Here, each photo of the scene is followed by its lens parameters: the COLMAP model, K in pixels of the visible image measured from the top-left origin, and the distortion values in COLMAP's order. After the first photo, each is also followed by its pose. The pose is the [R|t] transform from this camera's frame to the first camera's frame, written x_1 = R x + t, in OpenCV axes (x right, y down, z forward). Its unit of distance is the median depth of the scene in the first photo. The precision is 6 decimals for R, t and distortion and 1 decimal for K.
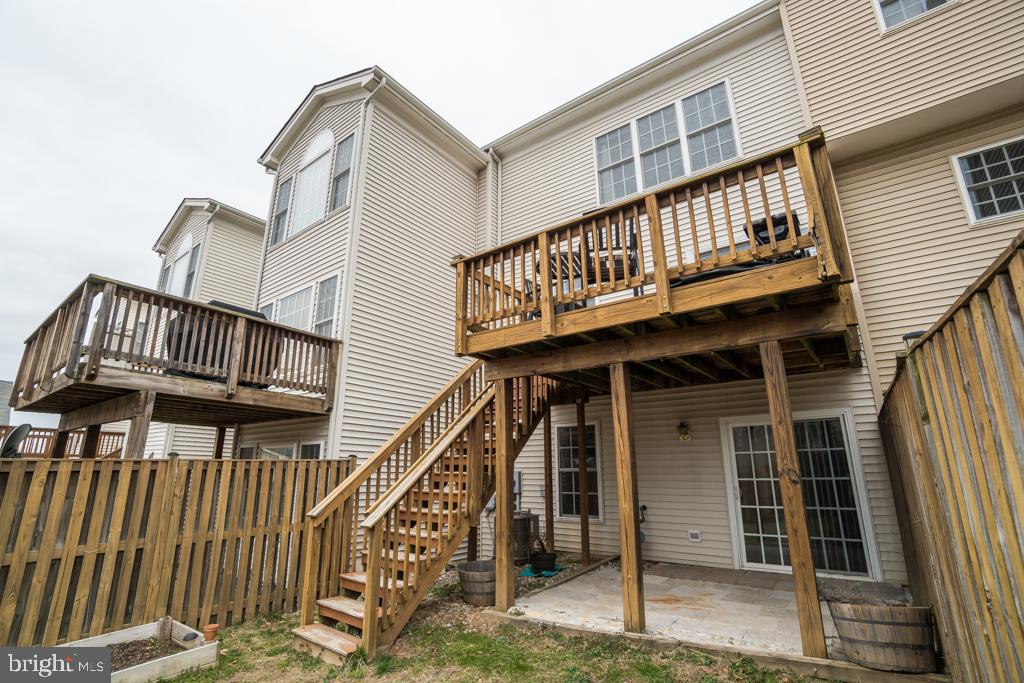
lens RADIAL K [[467.2, 0, 512.0], [0, 467.2, 341.5], [0, 0, 1]] dist [-0.061851, 0.024053]
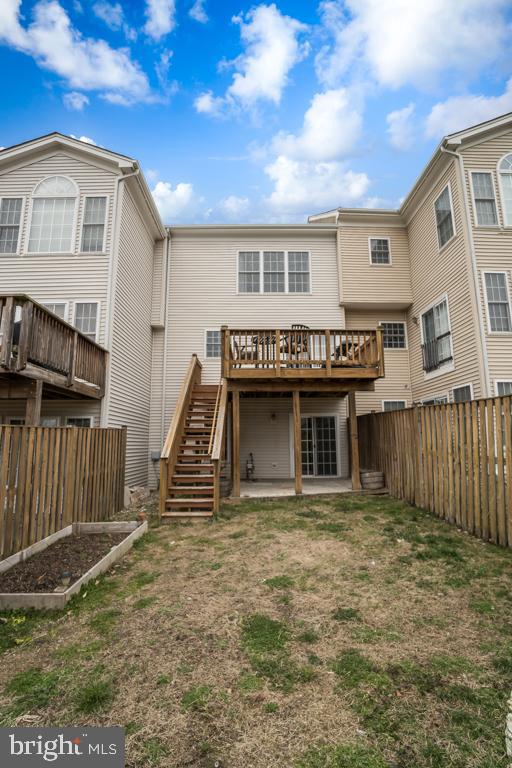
lens RADIAL K [[350.4, 0, 256.8], [0, 350.4, 392.0], [0, 0, 1]] dist [-0.061851, 0.024053]
pose [[0.784410, 0.083871, 0.614546, -0.673542], [-0.160720, 0.984458, 0.070788, -0.028815], [-0.599058, -0.154297, 0.785698, -0.195956]]
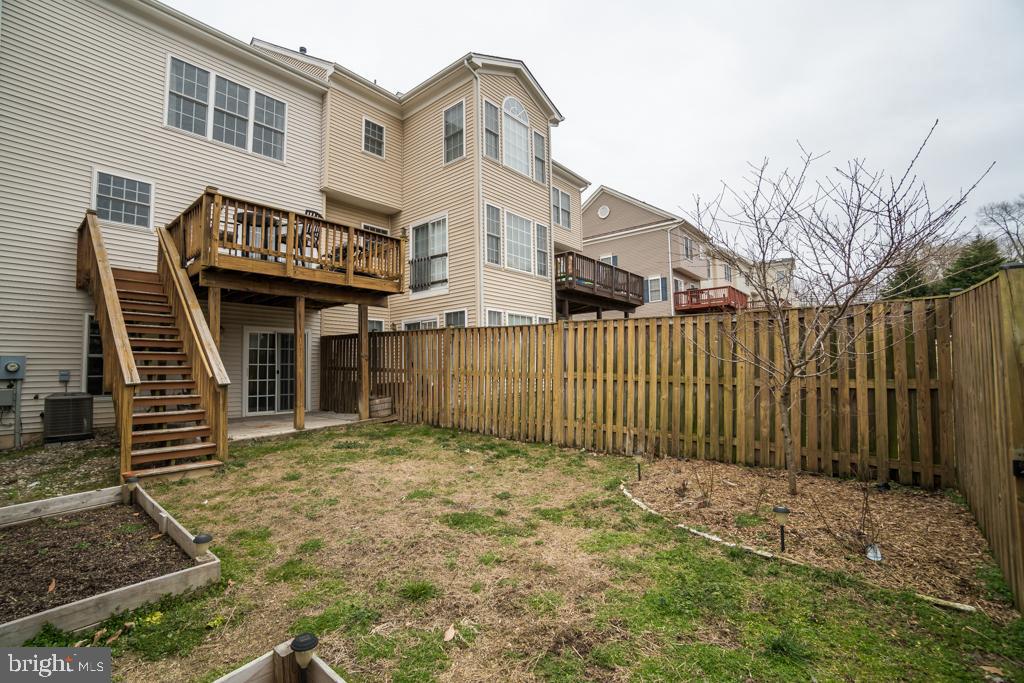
lens RADIAL K [[467.2, 0, 512.0], [0, 467.2, 341.5], [0, 0, 1]] dist [-0.061851, 0.024053]
pose [[0.036410, 0.062192, 0.997400, -1.000116], [-0.251101, 0.966611, -0.051106, 0.063568], [-0.967276, -0.248588, 0.050811, 0.035134]]
